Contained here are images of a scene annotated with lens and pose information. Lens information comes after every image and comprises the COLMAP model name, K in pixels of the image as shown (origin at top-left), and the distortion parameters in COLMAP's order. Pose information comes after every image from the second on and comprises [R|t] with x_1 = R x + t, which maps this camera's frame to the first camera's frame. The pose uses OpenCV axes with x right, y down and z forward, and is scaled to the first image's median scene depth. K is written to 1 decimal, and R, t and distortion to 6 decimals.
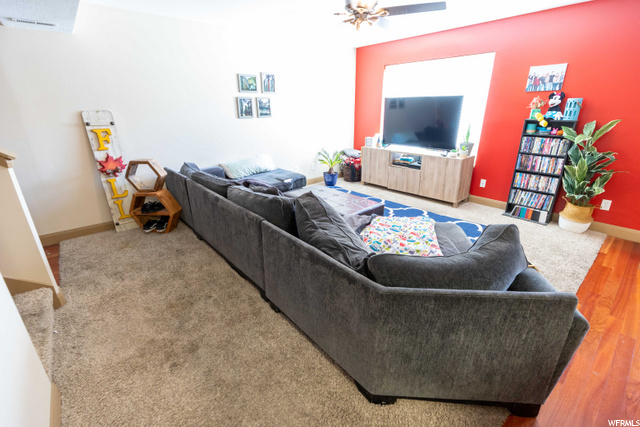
lens RADIAL K [[292.1, 0, 320.9], [0, 292.1, 212.1], [0, 0, 1]] dist [0.008341, -0.000311]
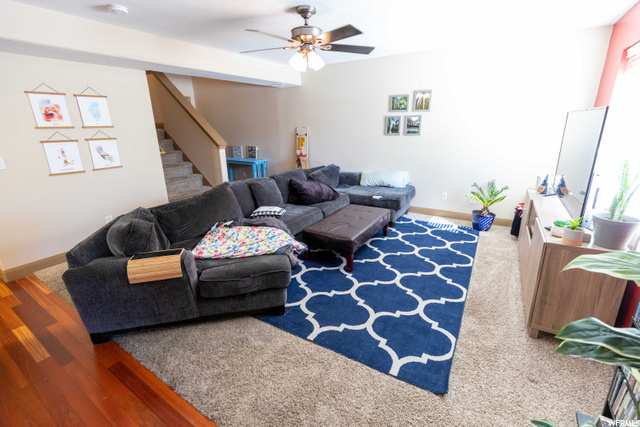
lens RADIAL K [[292.1, 0, 320.9], [0, 292.1, 212.1], [0, 0, 1]] dist [0.008341, -0.000311]
pose [[0.273327, 0.290775, -0.916920, 0.748275], [-0.318822, 0.926722, 0.198846, -0.192705], [0.907549, 0.237984, 0.346003, 0.465432]]
